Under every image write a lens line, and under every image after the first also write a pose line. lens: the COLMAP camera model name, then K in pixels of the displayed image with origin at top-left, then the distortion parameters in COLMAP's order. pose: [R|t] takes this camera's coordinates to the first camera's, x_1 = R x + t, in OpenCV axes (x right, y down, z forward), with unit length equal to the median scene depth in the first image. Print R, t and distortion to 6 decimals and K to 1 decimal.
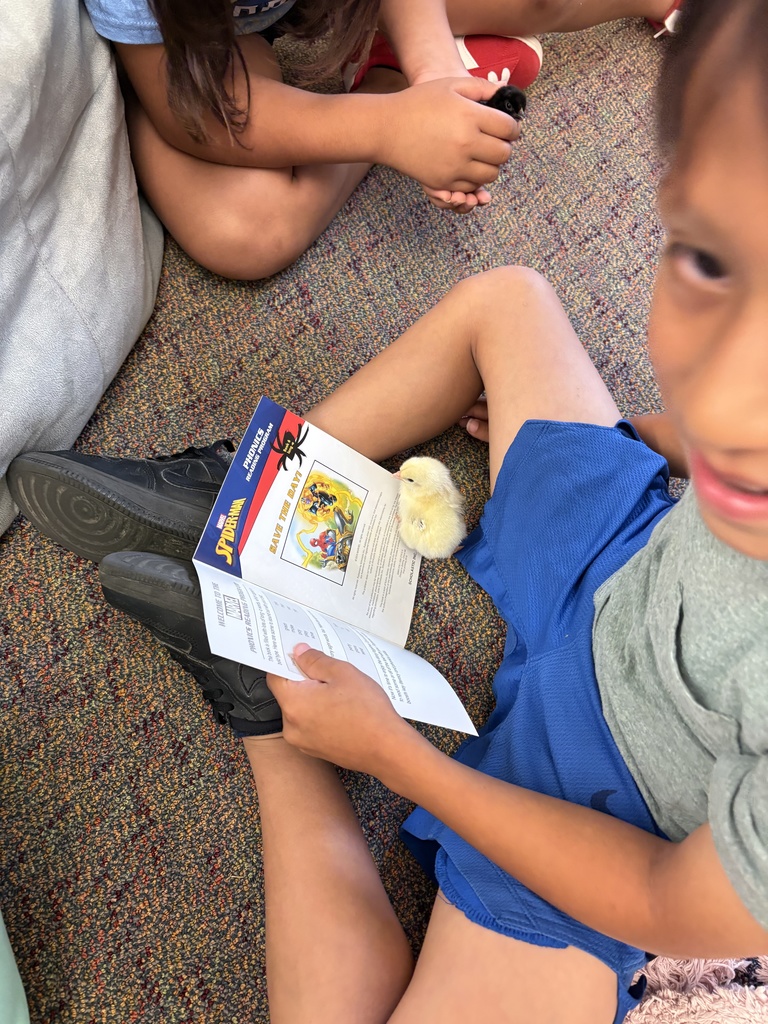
lens RADIAL K [[776.3, 0, 384.0], [0, 776.3, 502.4], [0, 0, 1]] dist [0.011490, -0.016142]
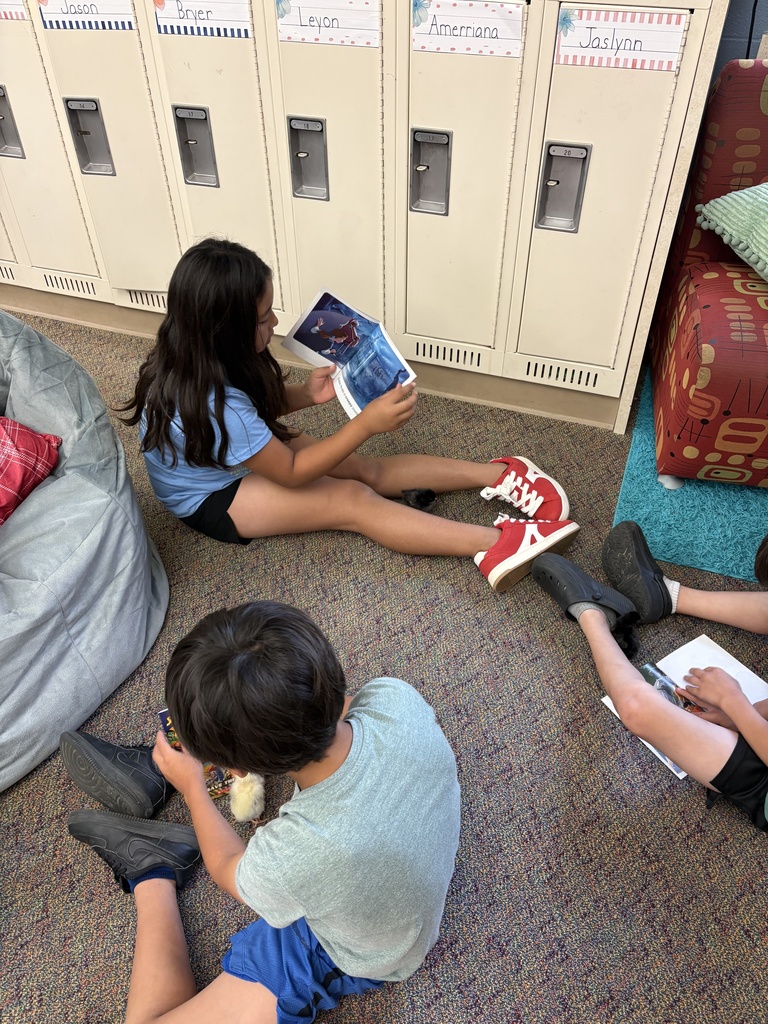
lens RADIAL K [[776.3, 0, 380.5], [0, 776.3, 517.2], [0, 0, 1]] dist [0.011490, -0.016142]
pose [[0.967225, 0.040180, -0.250722, 0.997247], [-0.122653, 0.938499, -0.322764, -0.032513], [0.222333, 0.342937, 0.912667, -1.030697]]
